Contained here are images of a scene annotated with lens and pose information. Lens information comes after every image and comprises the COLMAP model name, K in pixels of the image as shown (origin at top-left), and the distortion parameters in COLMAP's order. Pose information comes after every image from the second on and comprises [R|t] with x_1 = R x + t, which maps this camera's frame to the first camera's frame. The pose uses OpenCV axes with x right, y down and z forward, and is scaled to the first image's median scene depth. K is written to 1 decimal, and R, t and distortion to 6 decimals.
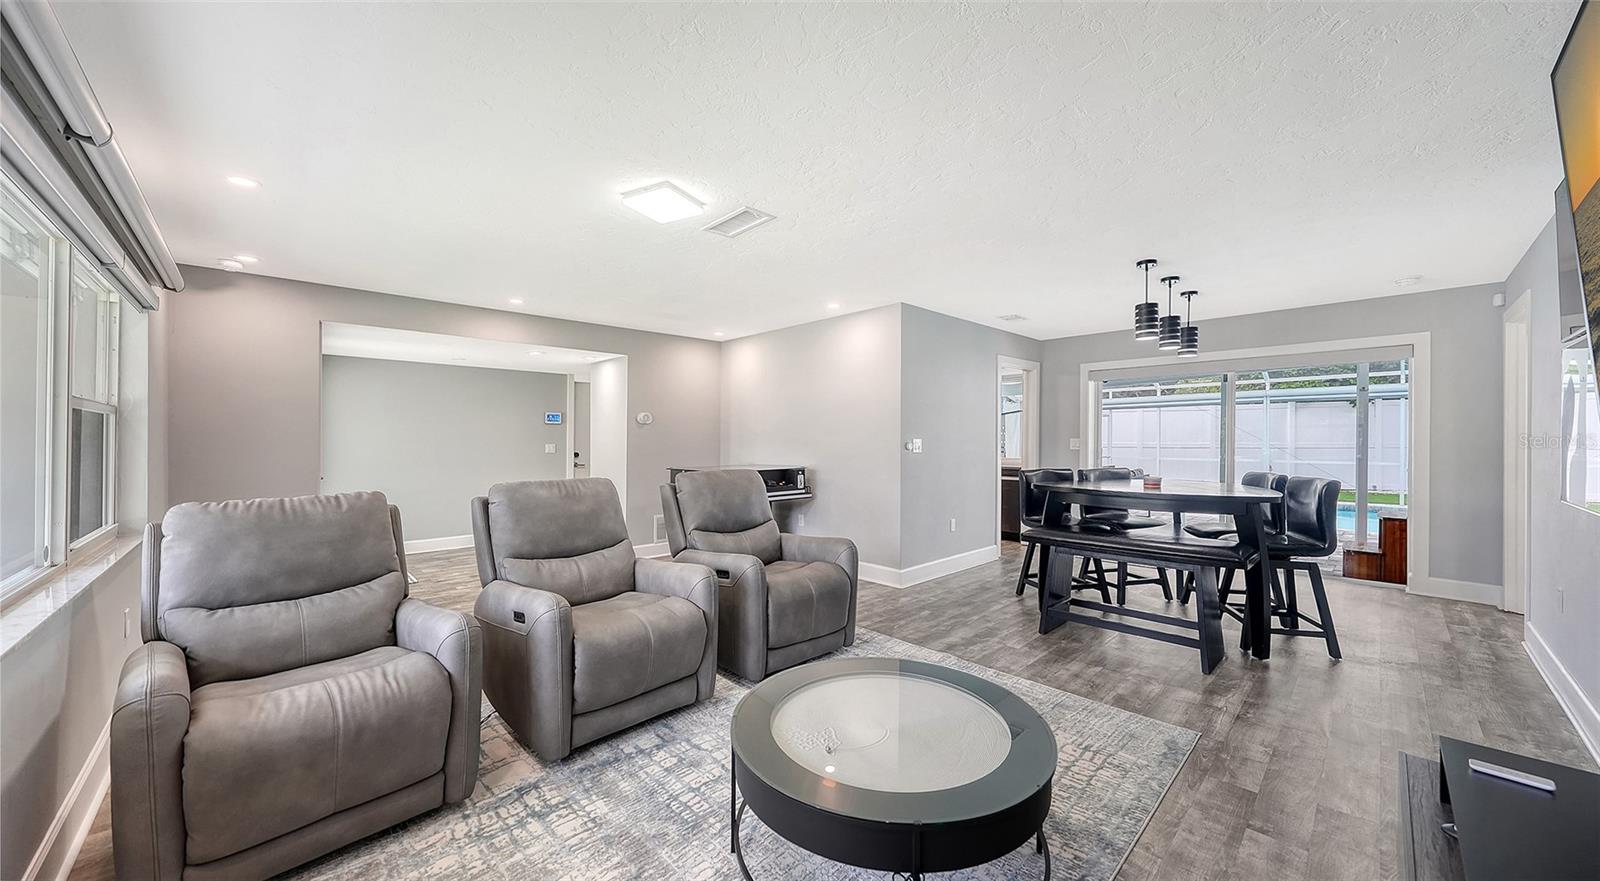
lens RADIAL K [[559.7, 0, 802.5], [0, 559.7, 444.2], [0, 0, 1]] dist [-0.003829, -0.000552]
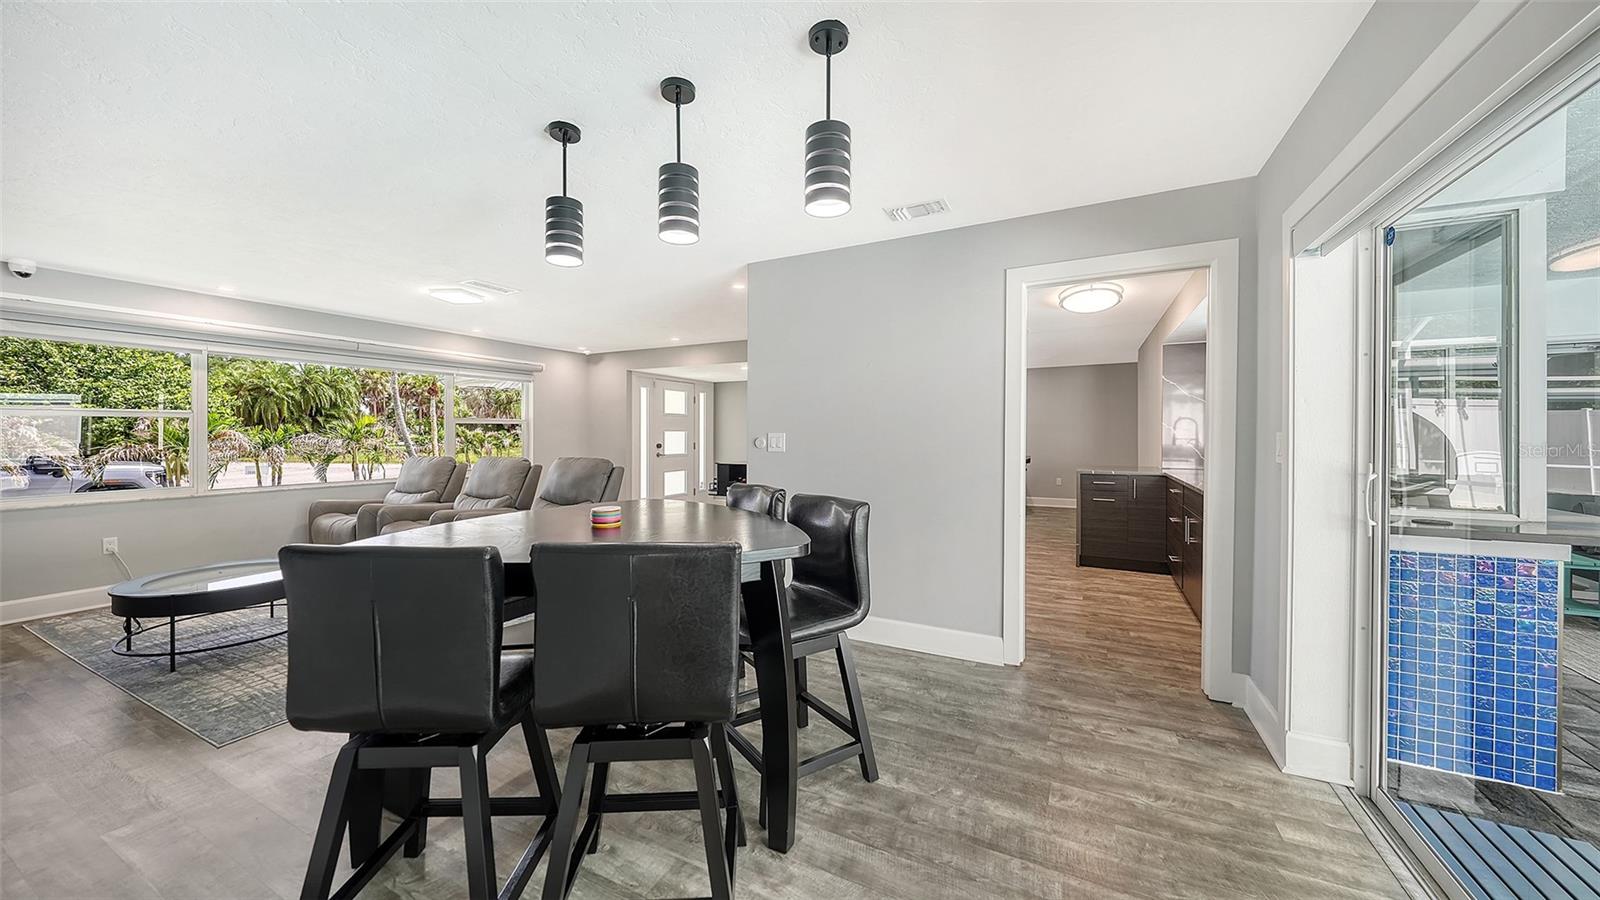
lens RADIAL K [[559.7, 0, 794.3], [0, 559.7, 434.3], [0, 0, 1]] dist [-0.003829, -0.000552]
pose [[0.324933, 0.001458, -0.945736, 1.299416], [-0.005099, 0.999987, -0.000210, -0.011322], [0.945723, 0.004890, 0.324937, 1.091761]]
